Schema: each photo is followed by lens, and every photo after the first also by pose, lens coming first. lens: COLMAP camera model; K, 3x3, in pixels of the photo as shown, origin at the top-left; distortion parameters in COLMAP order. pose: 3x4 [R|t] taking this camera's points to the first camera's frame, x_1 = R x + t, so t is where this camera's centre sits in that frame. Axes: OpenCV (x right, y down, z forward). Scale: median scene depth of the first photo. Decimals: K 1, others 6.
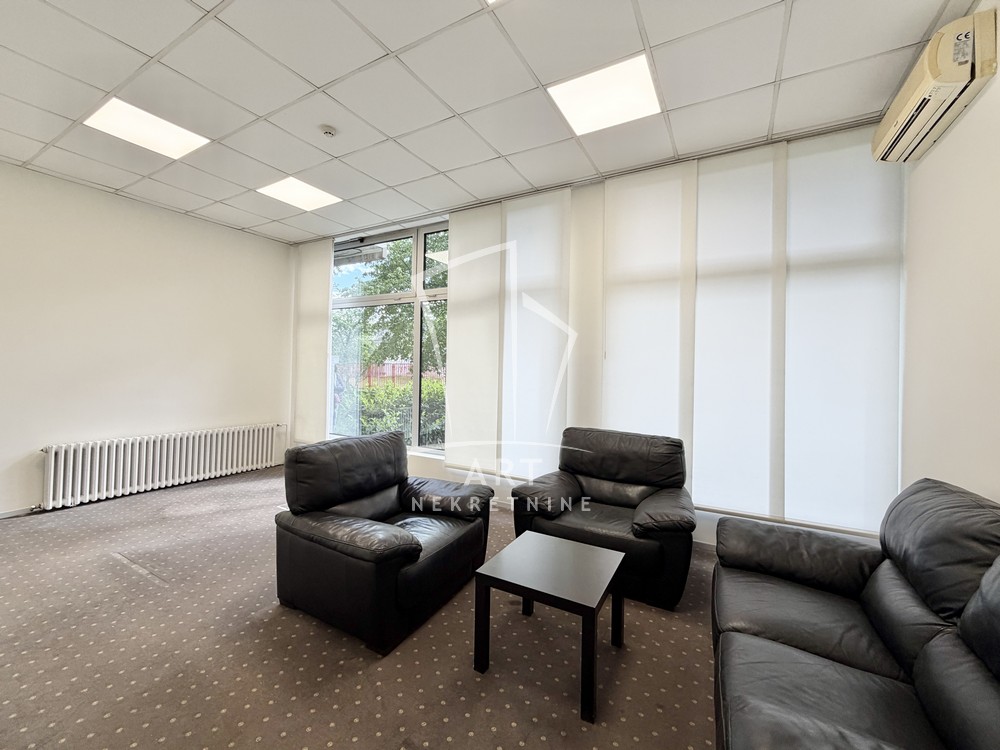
lens RADIAL K [[406.7, 0, 495.3], [0, 406.7, 367.2], [0, 0, 1]] dist [-0.000007, -0.000054]
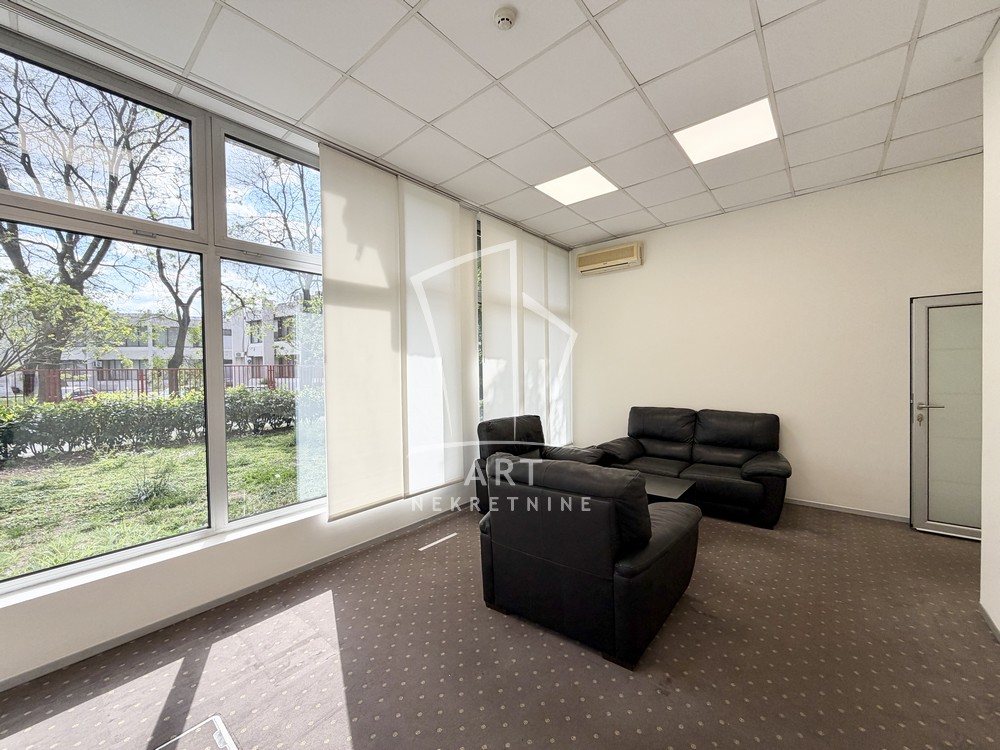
lens RADIAL K [[402.9, 0, 490.0], [0, 402.9, 376.3], [0, 0, 1]] dist [0.012709, -0.000113]
pose [[0.192524, -0.043387, 0.980333, -0.889155], [0.002051, 0.999038, 0.043812, -0.032783], [-0.981290, -0.006424, 0.192427, 0.735439]]
